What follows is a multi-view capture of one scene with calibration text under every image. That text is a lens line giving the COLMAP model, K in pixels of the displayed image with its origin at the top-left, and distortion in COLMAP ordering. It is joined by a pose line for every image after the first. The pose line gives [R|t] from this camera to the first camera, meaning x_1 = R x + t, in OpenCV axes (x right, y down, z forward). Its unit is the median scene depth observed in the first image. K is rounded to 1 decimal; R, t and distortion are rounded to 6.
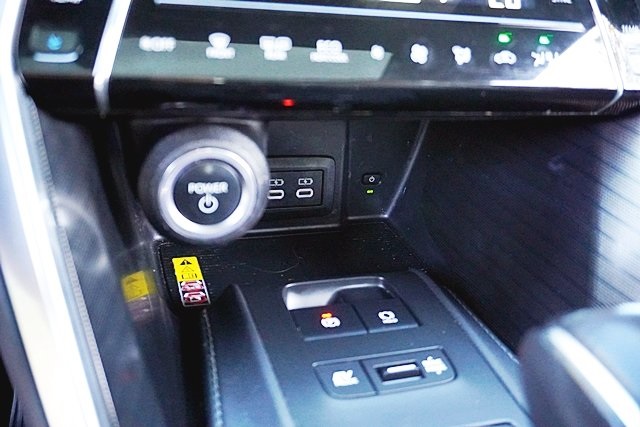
lens RADIAL K [[604.8, 0, 318.3], [0, 604.8, 212.6], [0, 0, 1]] dist [-0.006921, 0.000000]
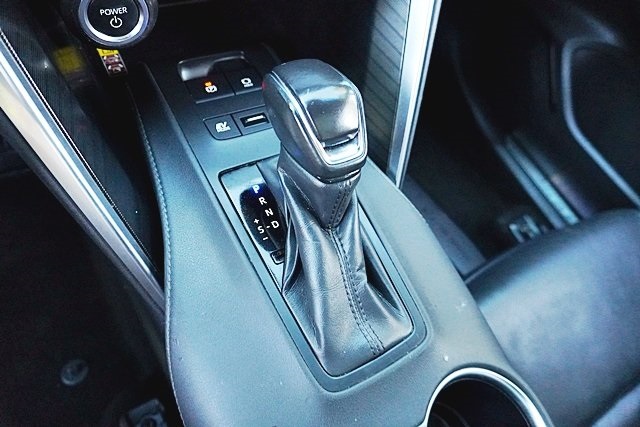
lens RADIAL K [[429.3, 0, 313.4], [0, 429.3, 214.8], [0, 0, 1]] dist [-0.037823, 0.022185]
pose [[0.974649, -0.107367, 0.196297, 0.028599], [-0.024023, 0.822050, 0.568909, -0.210581], [-0.222448, -0.559202, 0.798630, -0.166918]]
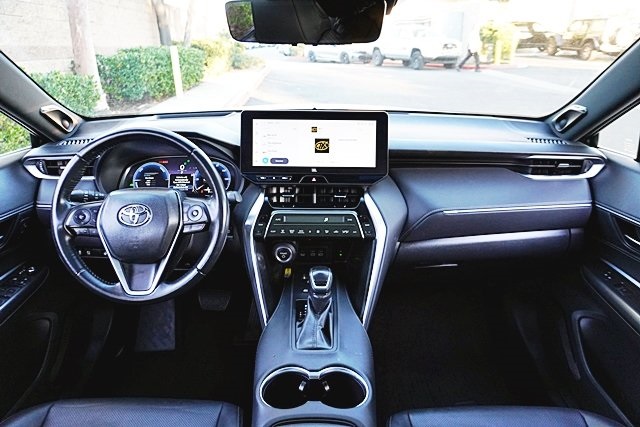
lens RADIAL K [[429.3, 0, 321.5], [0, 429.3, 212.8], [0, 0, 1]] dist [-0.037823, 0.022185]
pose [[0.949639, 0.015756, -0.312950, 1.275159], [-0.049195, 0.993846, -0.099246, -0.035845], [0.309460, 0.109644, 0.944570, -2.459498]]
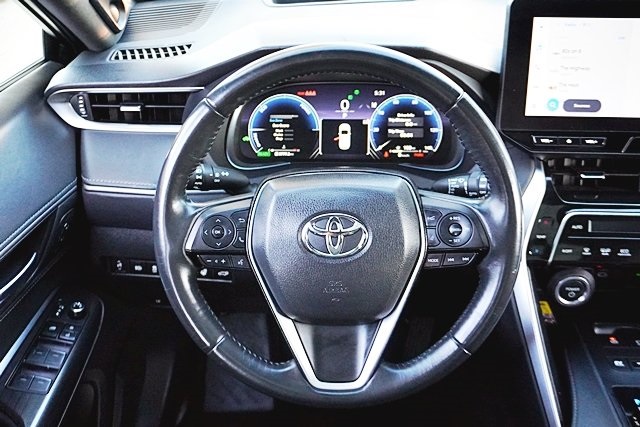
lens RADIAL K [[675.7, 0, 315.6], [0, 675.7, 214.7], [0, 0, 1]] dist [0.001406, 0.000000]
pose [[0.932911, 0.080235, -0.351056, -0.205236], [-0.063946, 0.996280, 0.057771, -0.455863], [0.354385, -0.031447, 0.934571, -2.187615]]
